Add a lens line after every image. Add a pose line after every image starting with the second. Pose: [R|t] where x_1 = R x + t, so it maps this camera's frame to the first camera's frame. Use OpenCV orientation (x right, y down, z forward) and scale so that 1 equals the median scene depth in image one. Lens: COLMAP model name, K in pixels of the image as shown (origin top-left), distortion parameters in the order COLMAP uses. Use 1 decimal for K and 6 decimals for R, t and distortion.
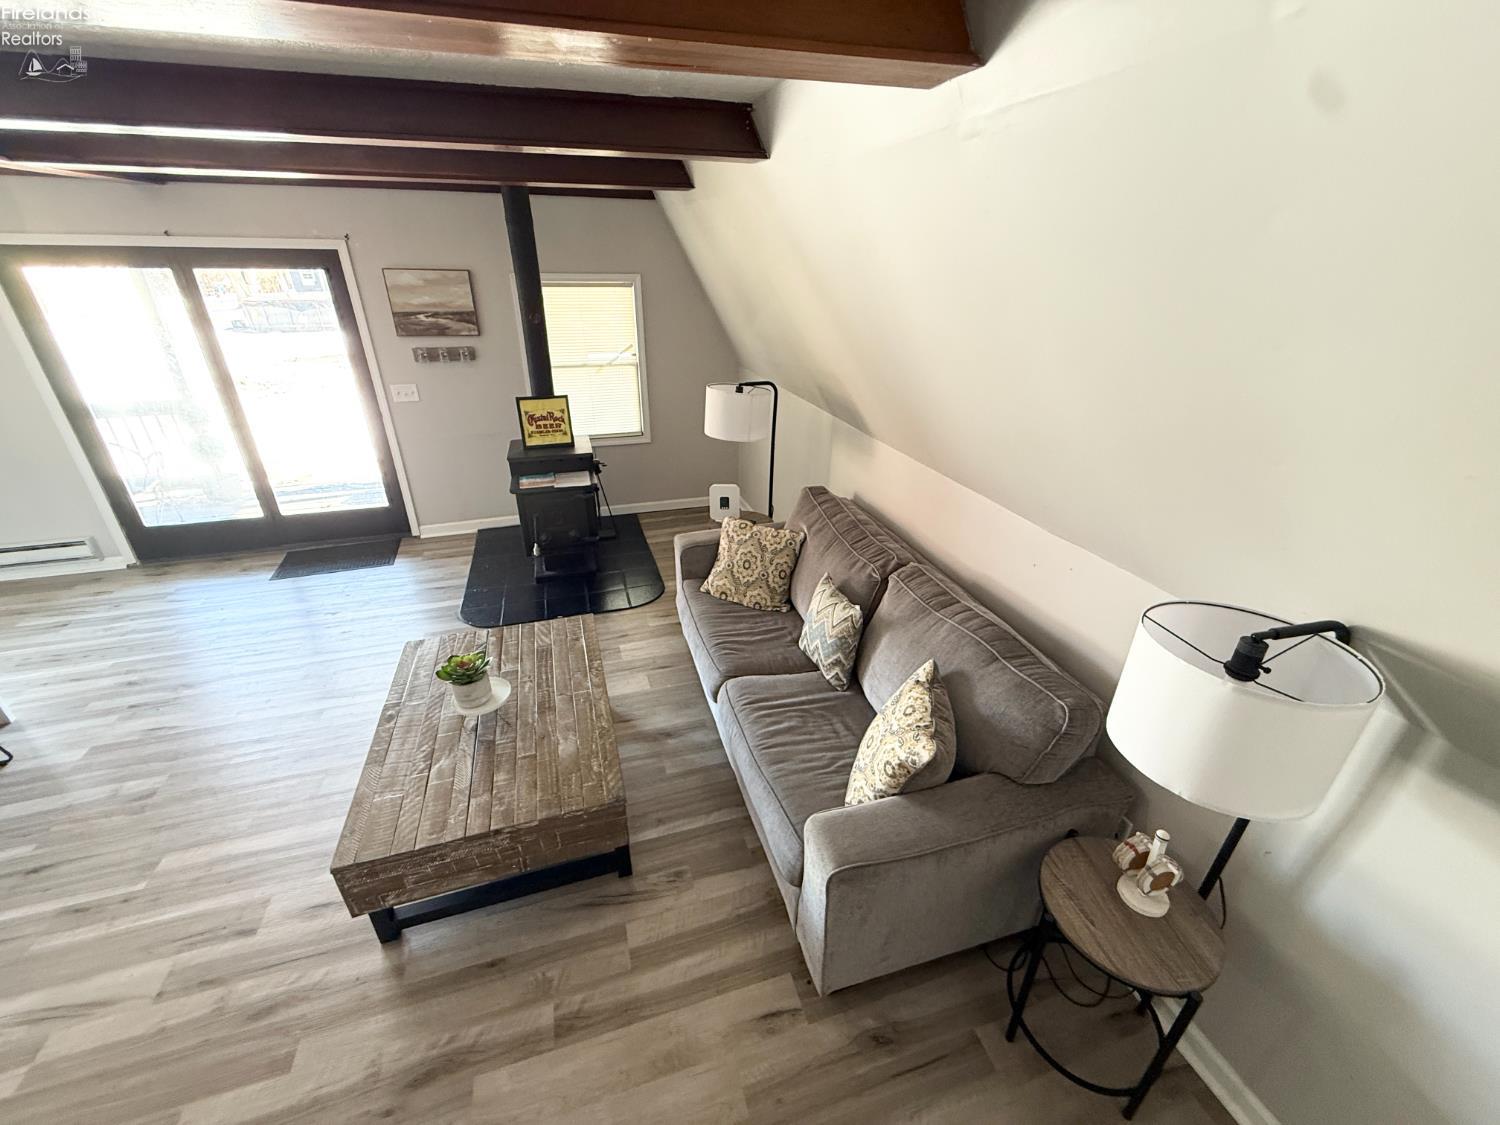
lens RADIAL K [[597.8, 0, 750.0], [0, 597.8, 562.5], [0, 0, 1]] dist [-0.000975, 0.000403]
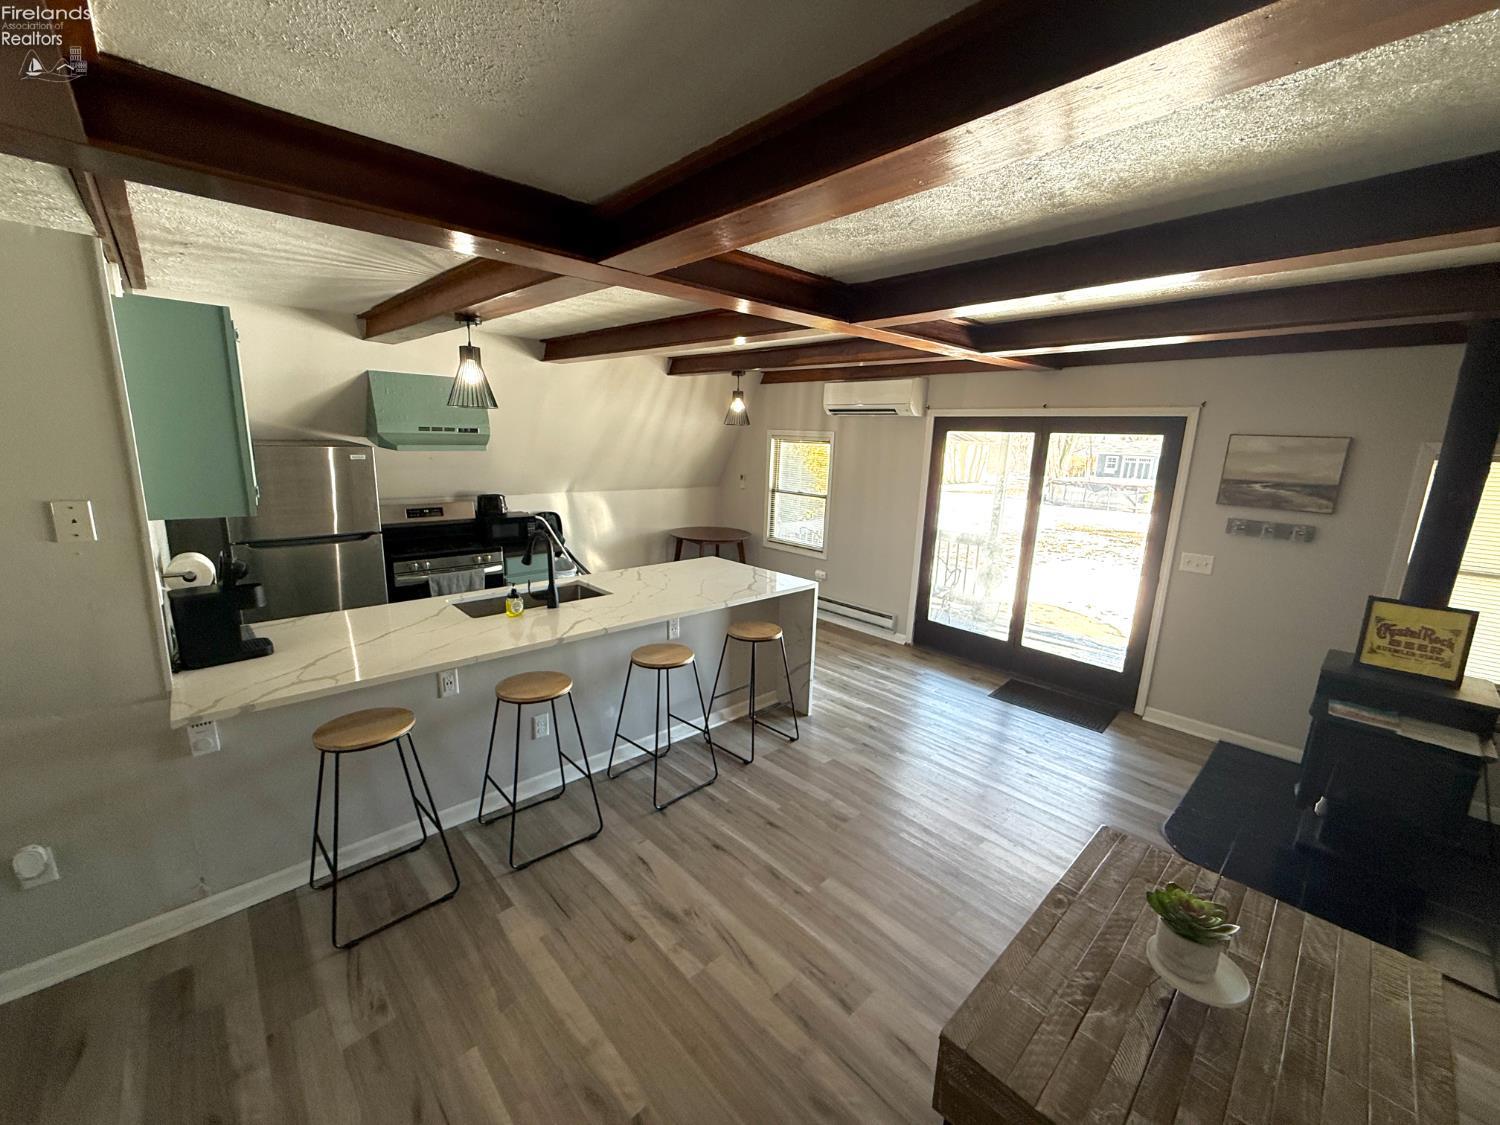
lens RADIAL K [[597.8, 0, 750.0], [0, 597.8, 562.5], [0, 0, 1]] dist [-0.000975, 0.000403]
pose [[0.435643, 0.186542, -0.880578, -0.093149], [-0.434716, 0.900238, -0.024357, 0.027390], [0.788186, 0.393412, 0.473276, 0.062402]]
